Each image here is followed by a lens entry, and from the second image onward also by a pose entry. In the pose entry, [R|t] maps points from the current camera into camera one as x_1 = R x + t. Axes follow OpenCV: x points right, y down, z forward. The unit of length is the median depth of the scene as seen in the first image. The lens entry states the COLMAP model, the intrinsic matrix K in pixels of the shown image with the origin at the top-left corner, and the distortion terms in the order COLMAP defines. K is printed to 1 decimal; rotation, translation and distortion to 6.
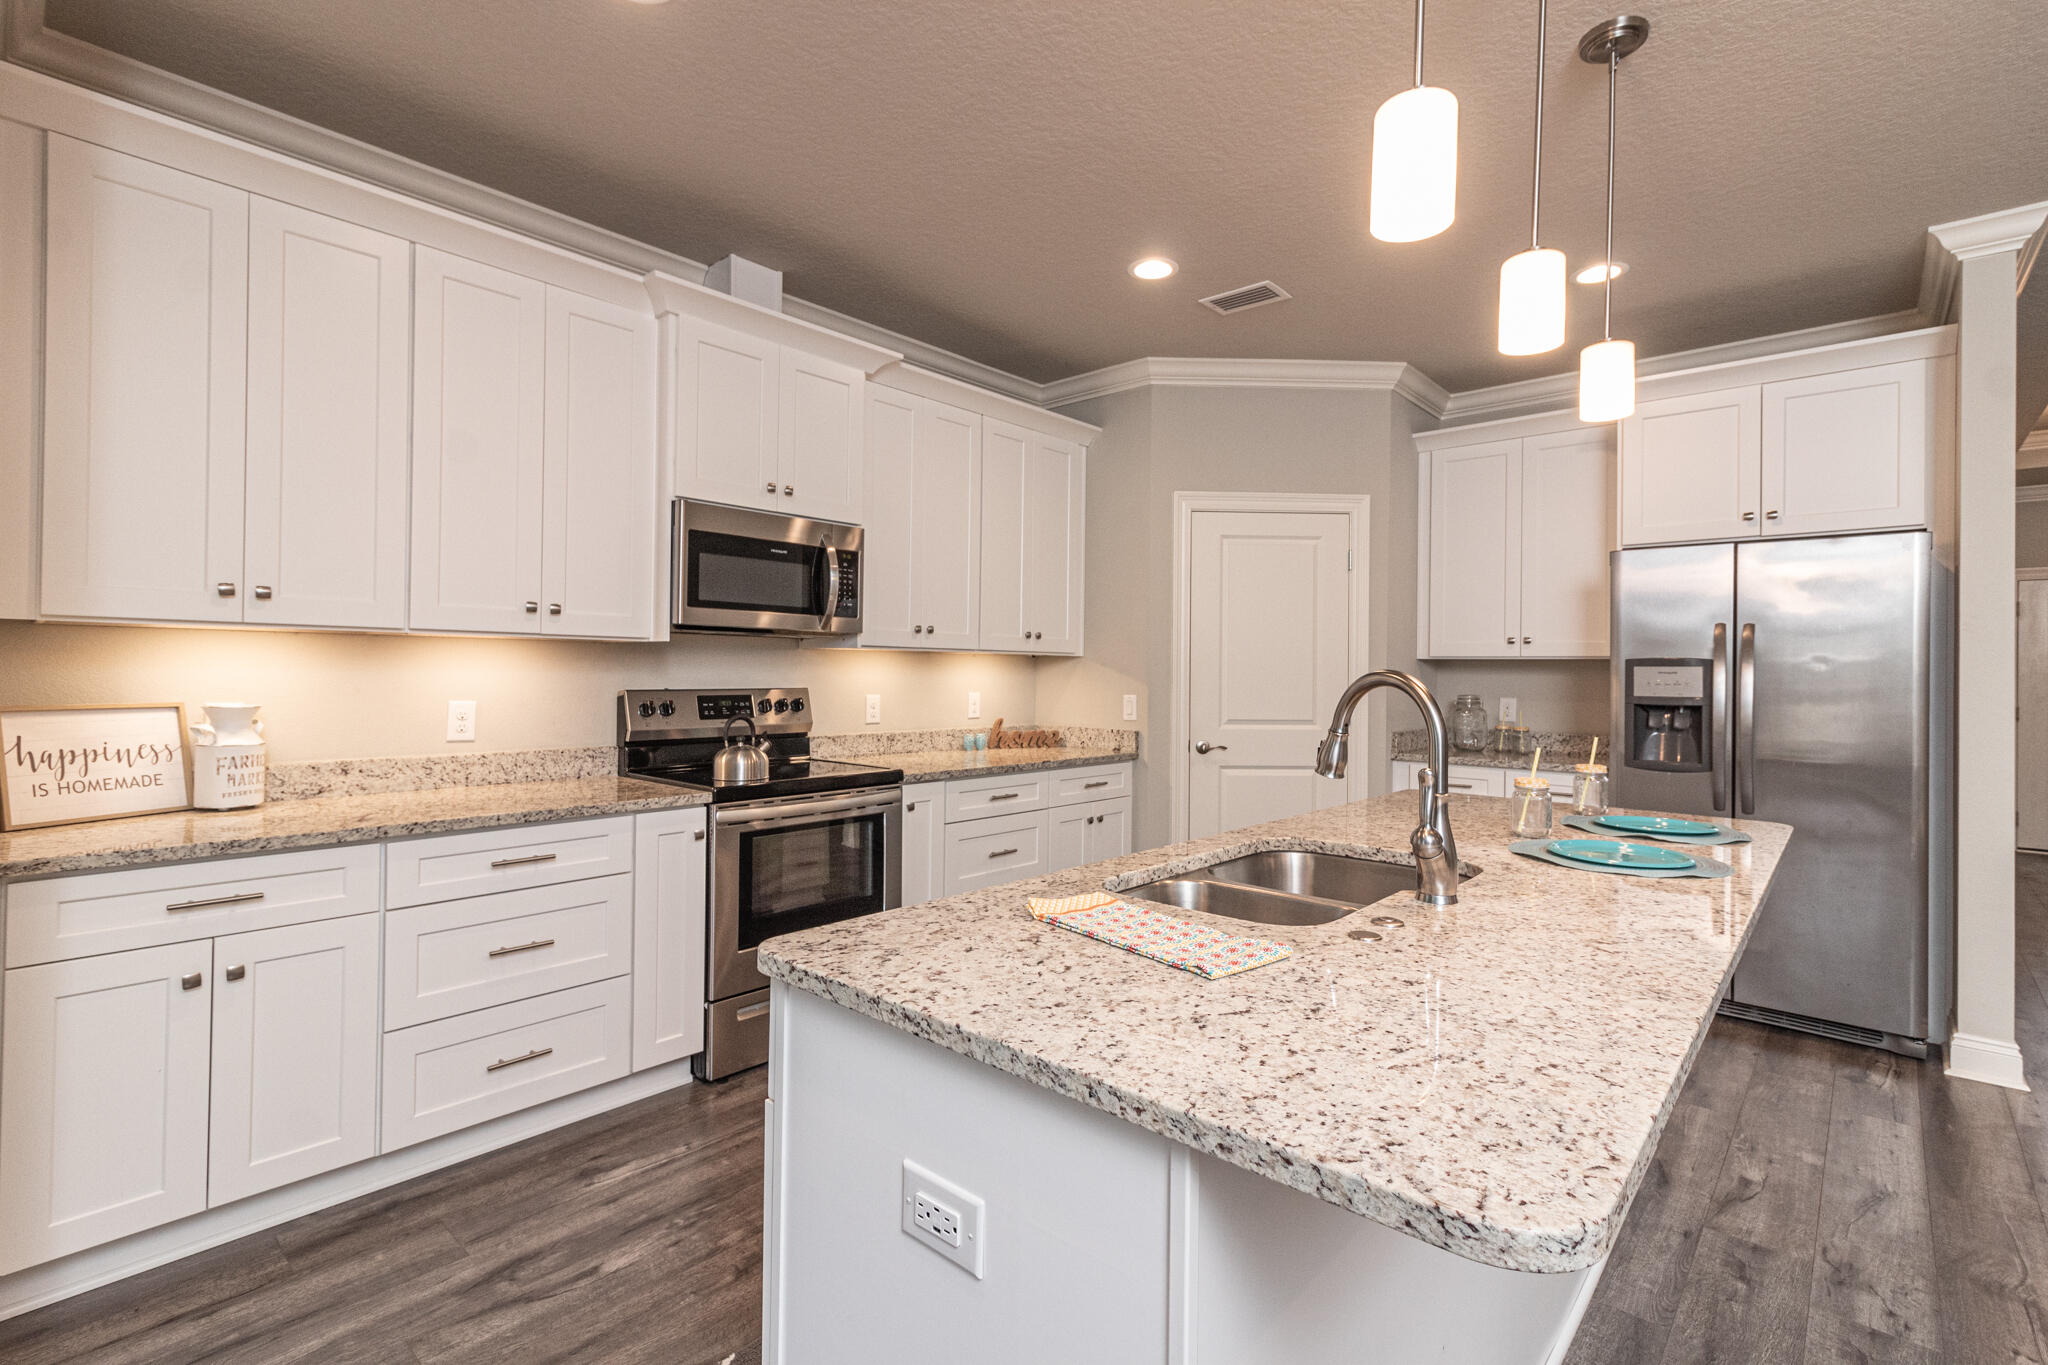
lens RADIAL K [[956.9, 0, 1057.6], [0, 956.9, 694.8], [0, 0, 1]] dist [0.005236, 0.001437]
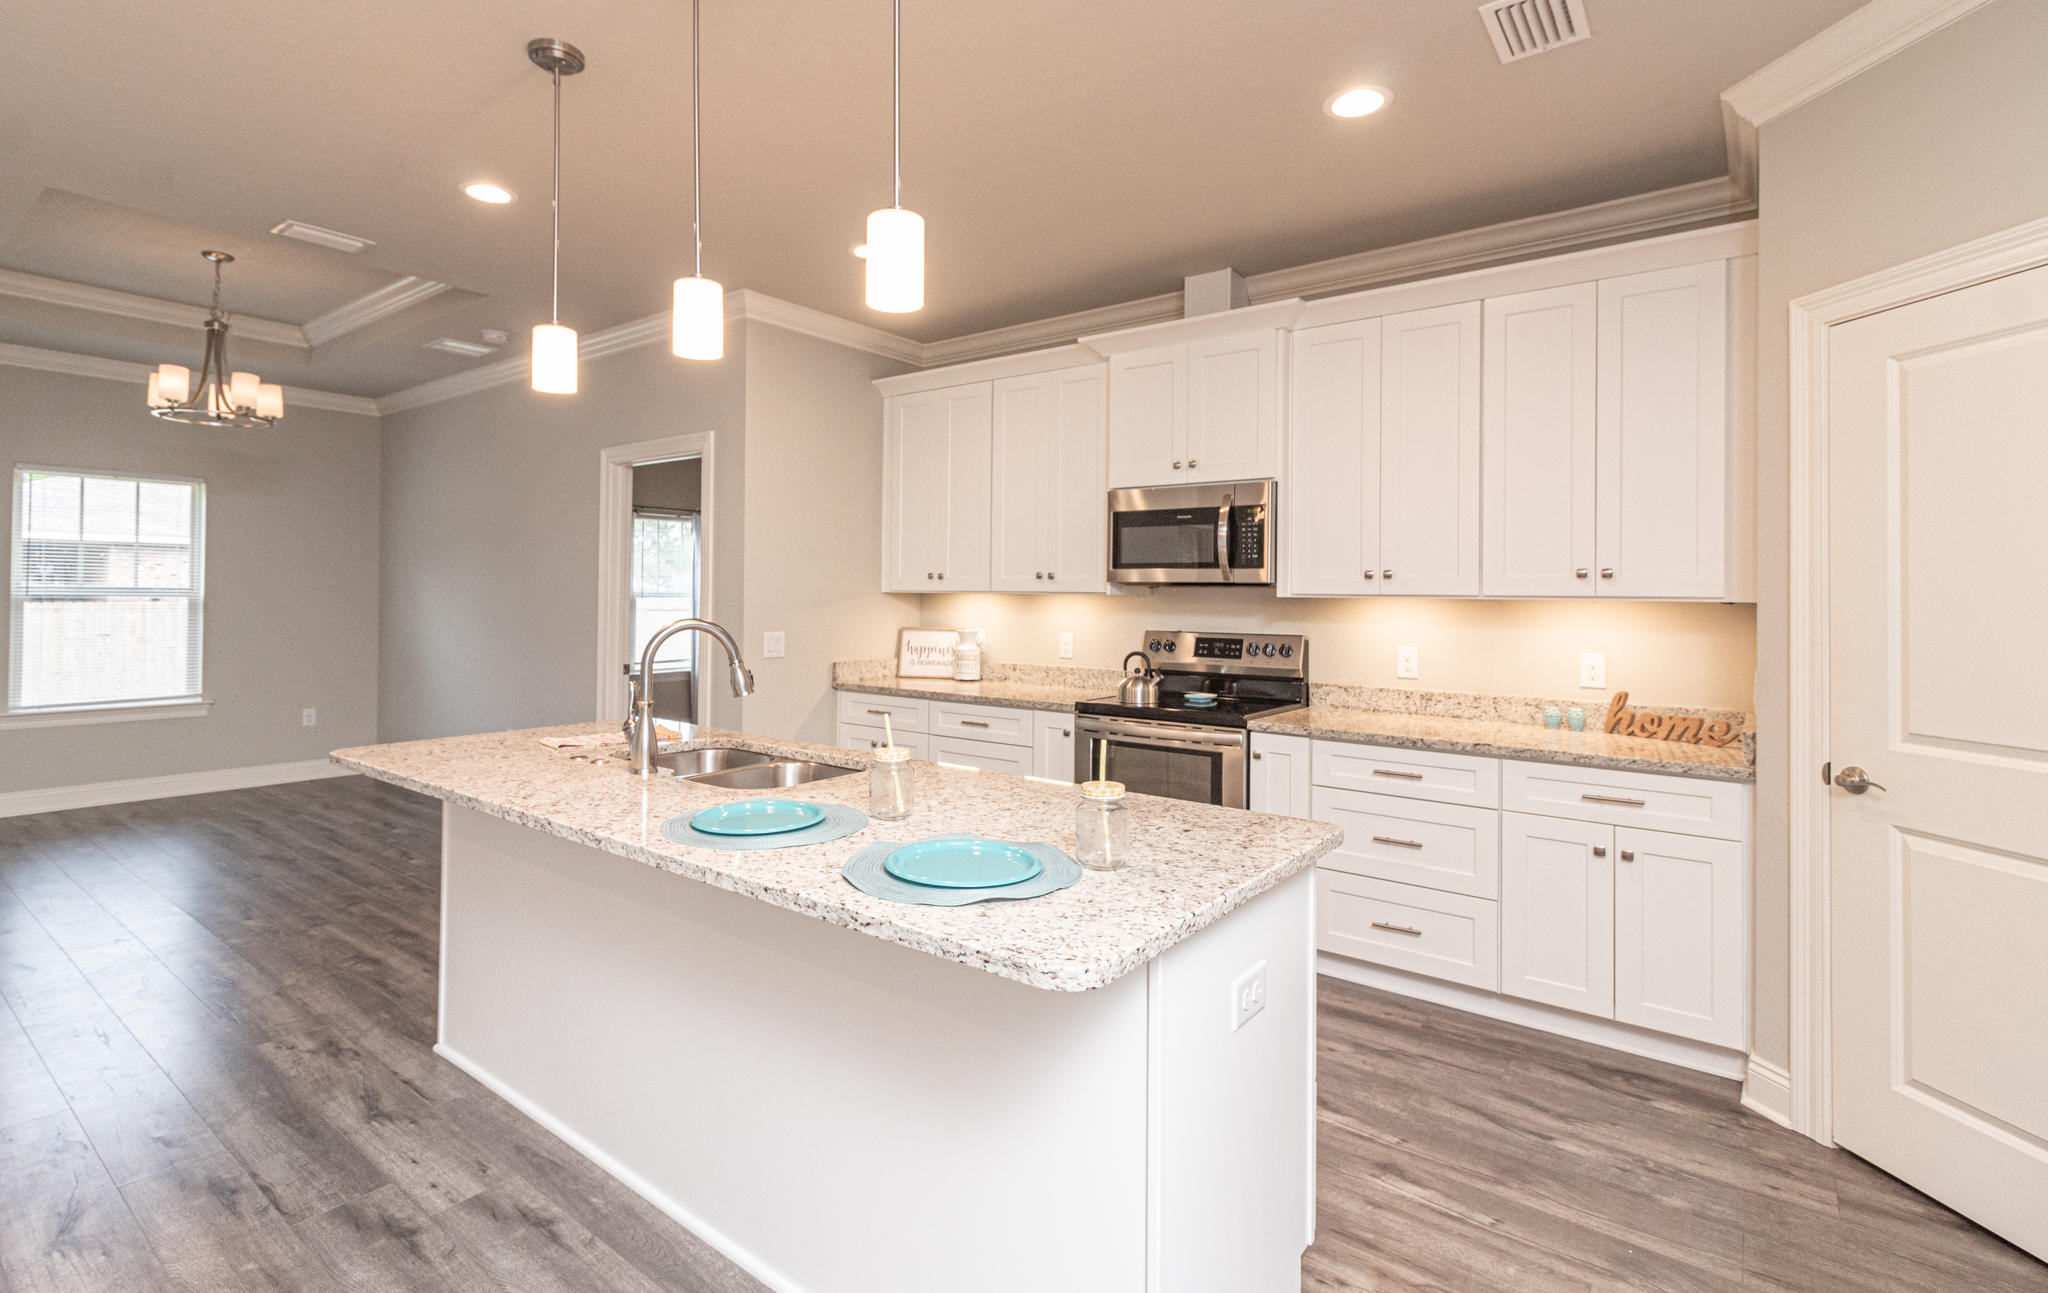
lens RADIAL K [[962.5, 0, 1019.1], [0, 962.5, 592.8], [0, 0, 1]] dist [0.010996, 0.000152]
pose [[0.050112, -0.011694, -0.998675, 0.824469], [-0.033089, 0.999363, -0.013362, -0.031013], [0.998195, 0.033715, 0.049694, 0.685619]]
